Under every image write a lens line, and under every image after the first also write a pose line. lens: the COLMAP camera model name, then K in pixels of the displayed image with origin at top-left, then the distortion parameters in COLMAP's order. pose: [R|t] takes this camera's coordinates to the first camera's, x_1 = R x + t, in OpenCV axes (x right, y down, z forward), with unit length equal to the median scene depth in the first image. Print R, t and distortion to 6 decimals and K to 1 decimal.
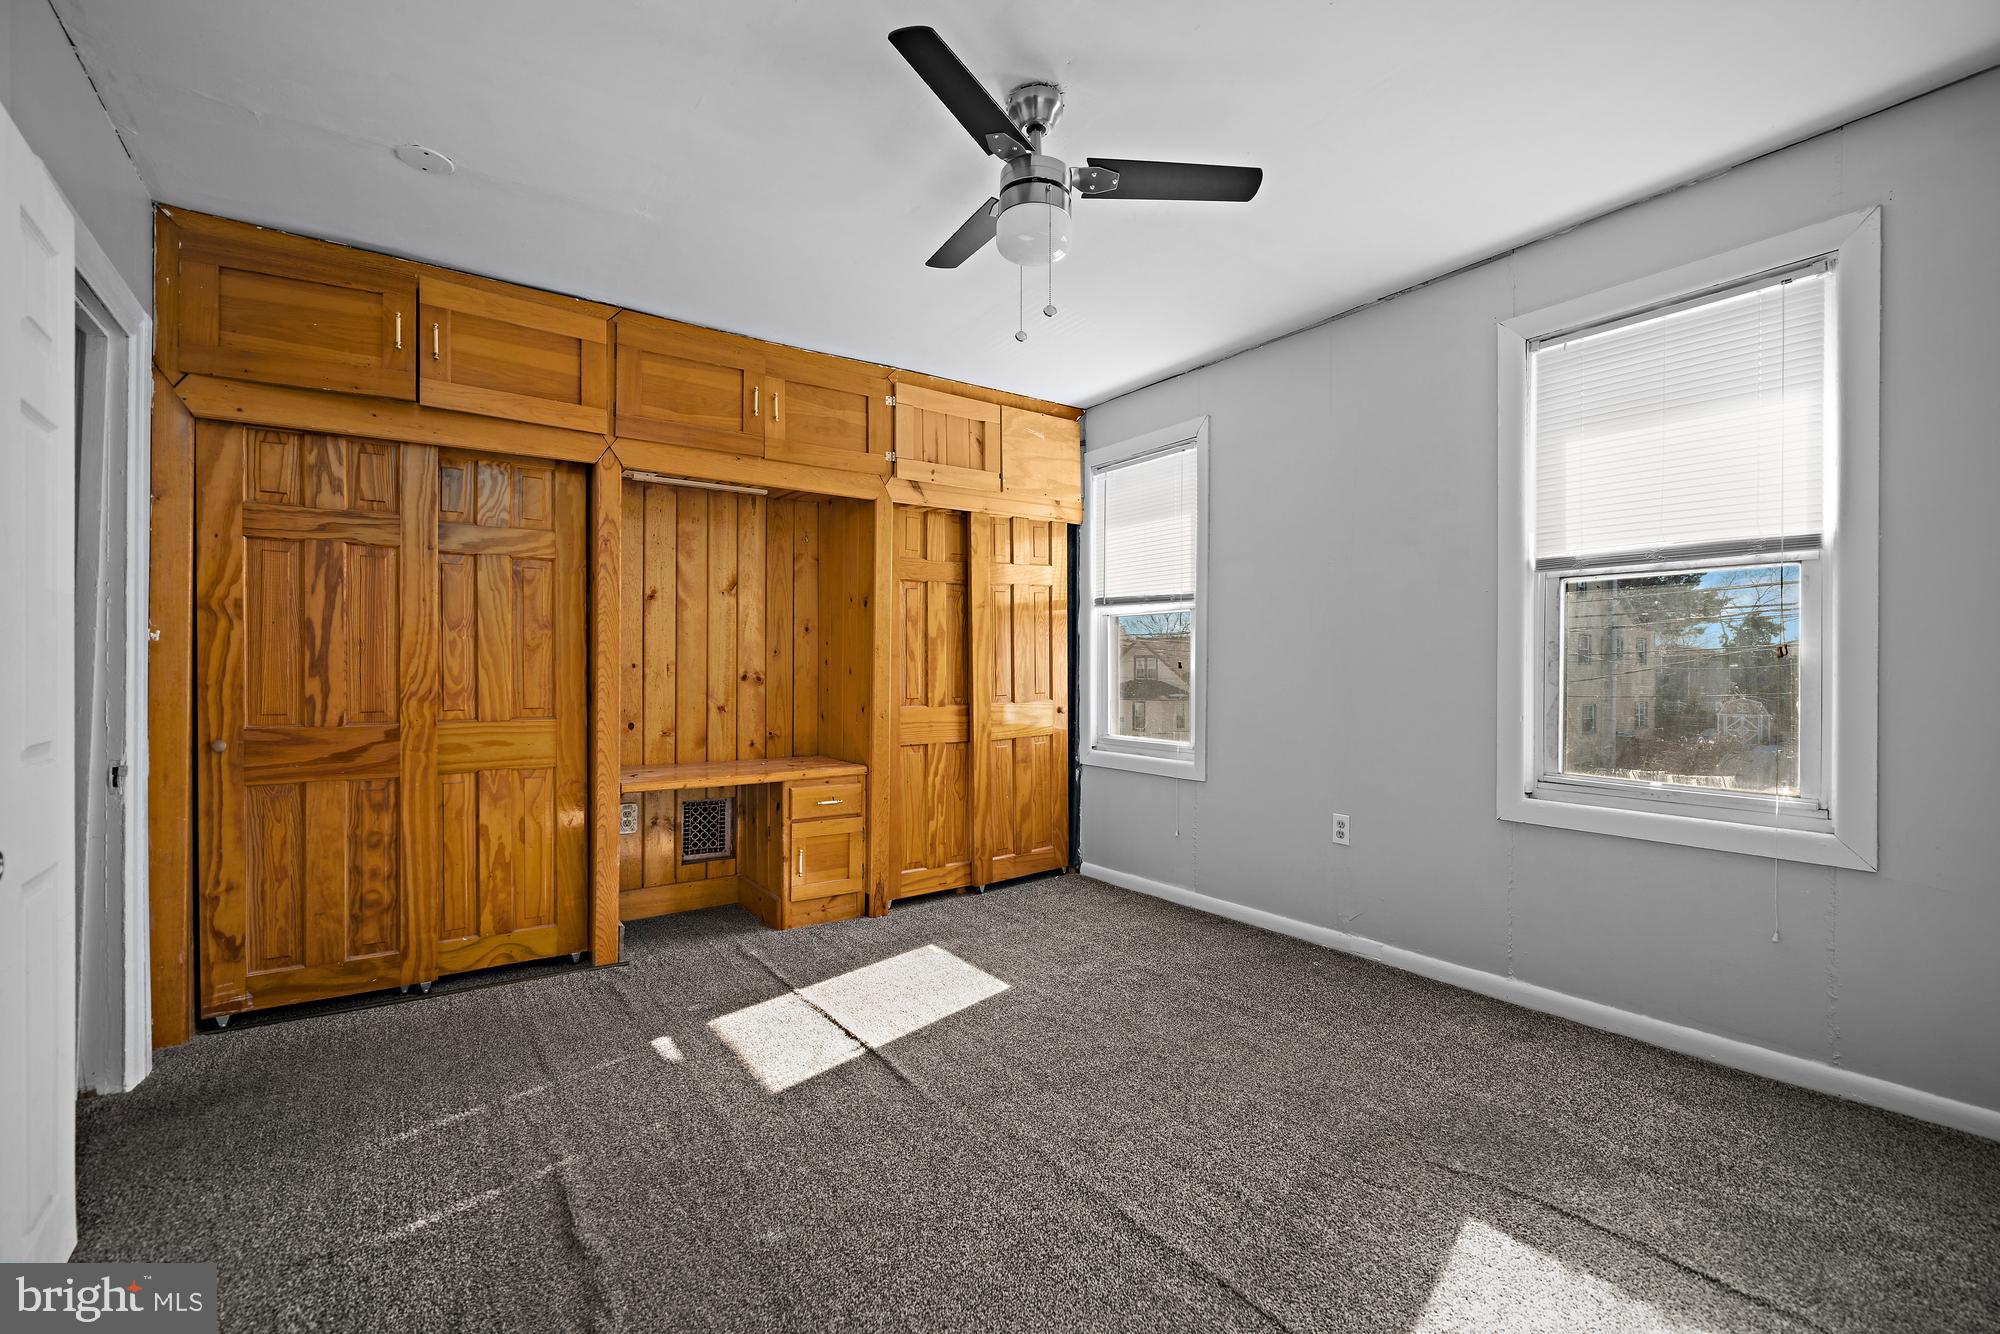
lens RADIAL K [[846.6, 0, 1001.6], [0, 846.6, 667.8], [0, 0, 1]] dist [-0.002563, 0.000982]
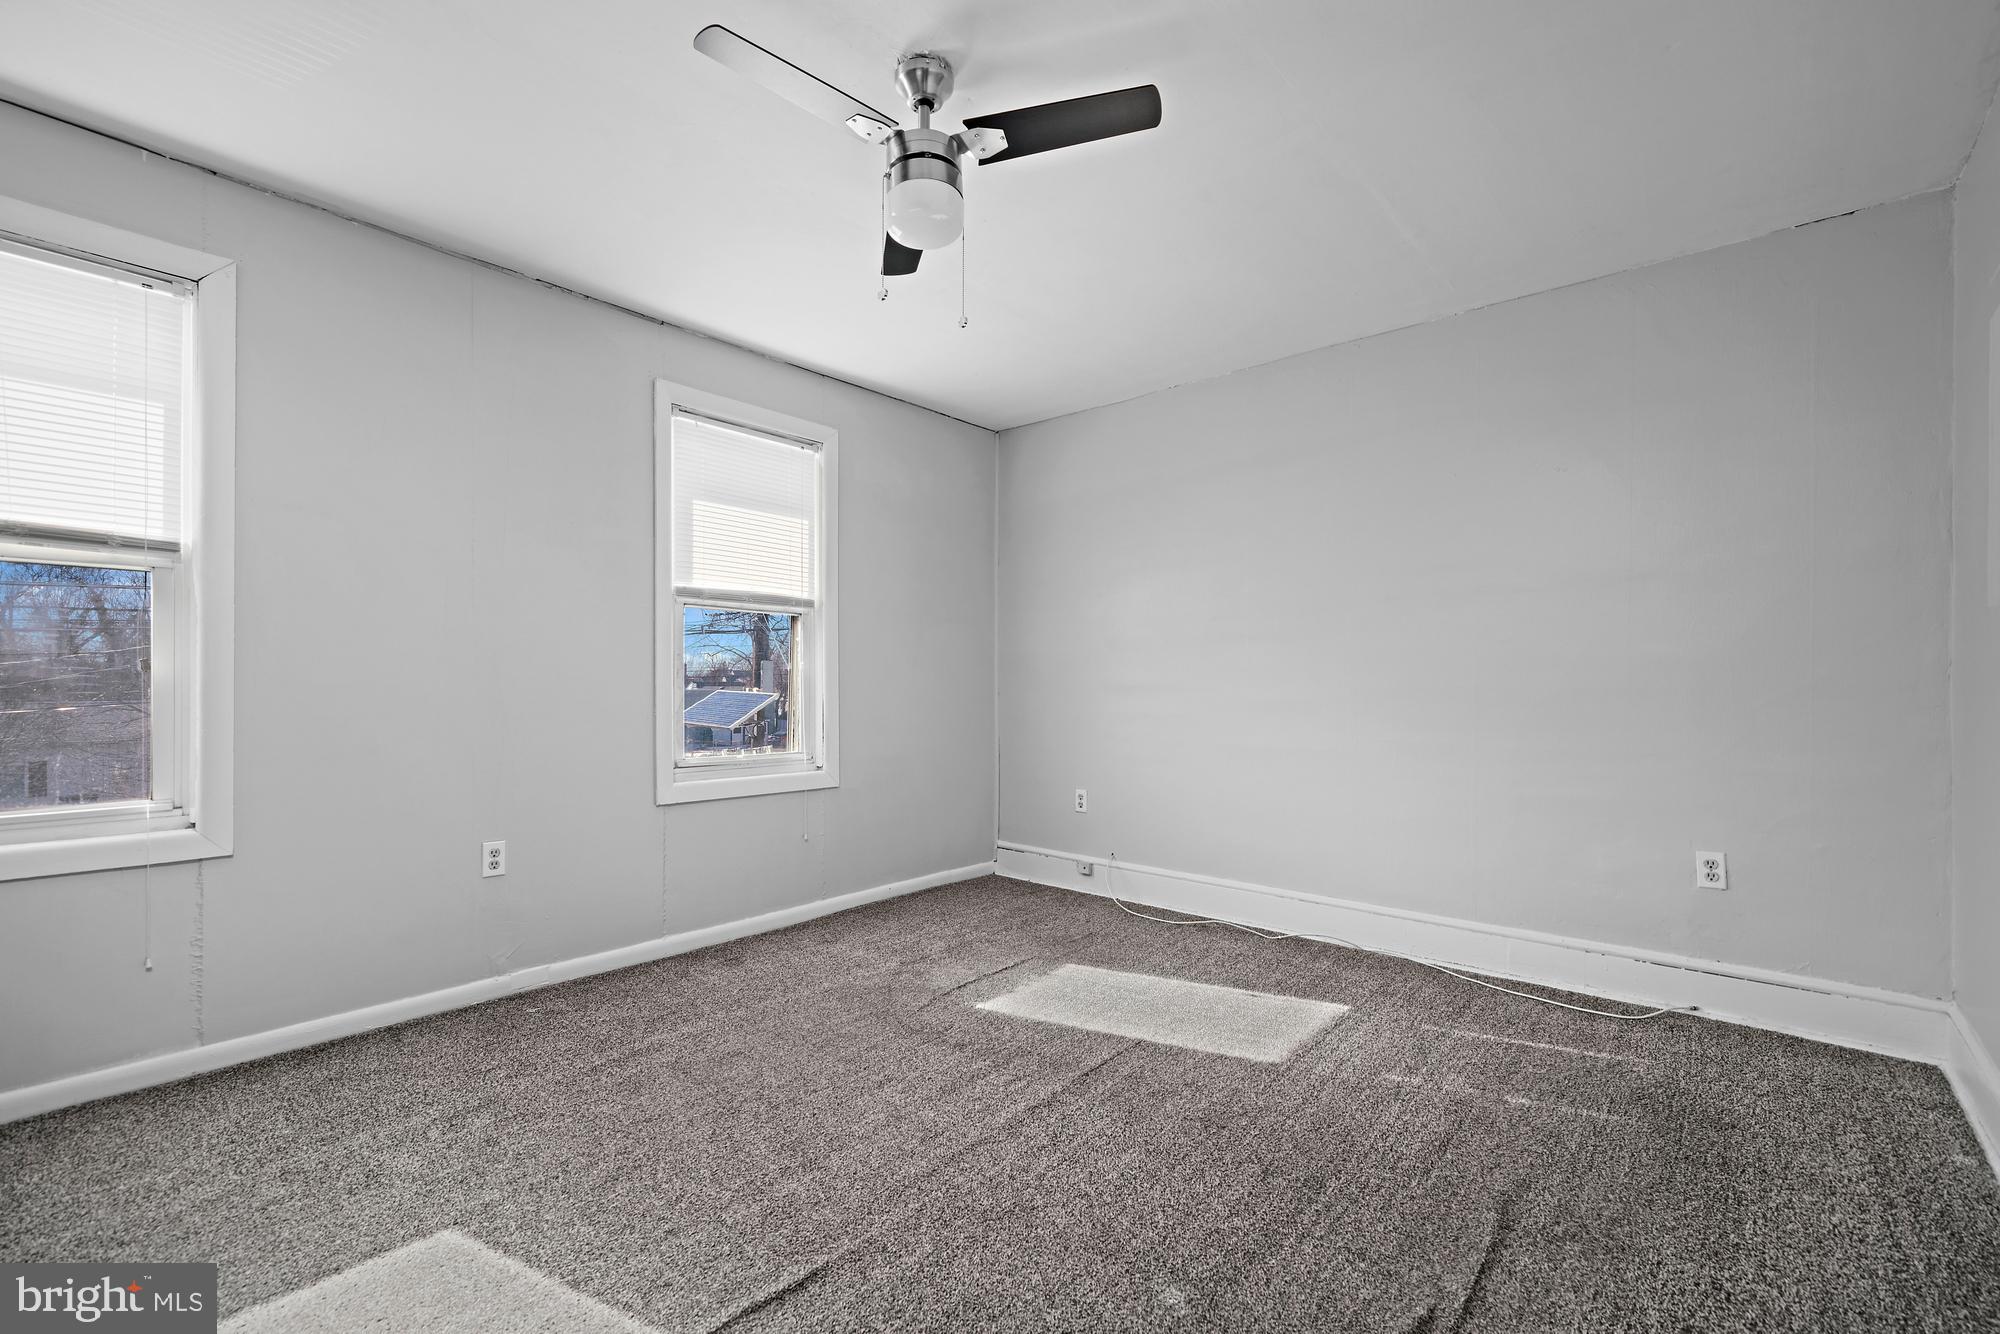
lens RADIAL K [[846.6, 0, 979.8], [0, 846.6, 685.9], [0, 0, 1]] dist [-0.002563, 0.000982]
pose [[-0.208306, -0.004114, 0.978055, -0.669711], [-0.006057, 0.999977, 0.002916, 0.009325], [-0.978045, -0.005317, -0.208326, 0.841310]]
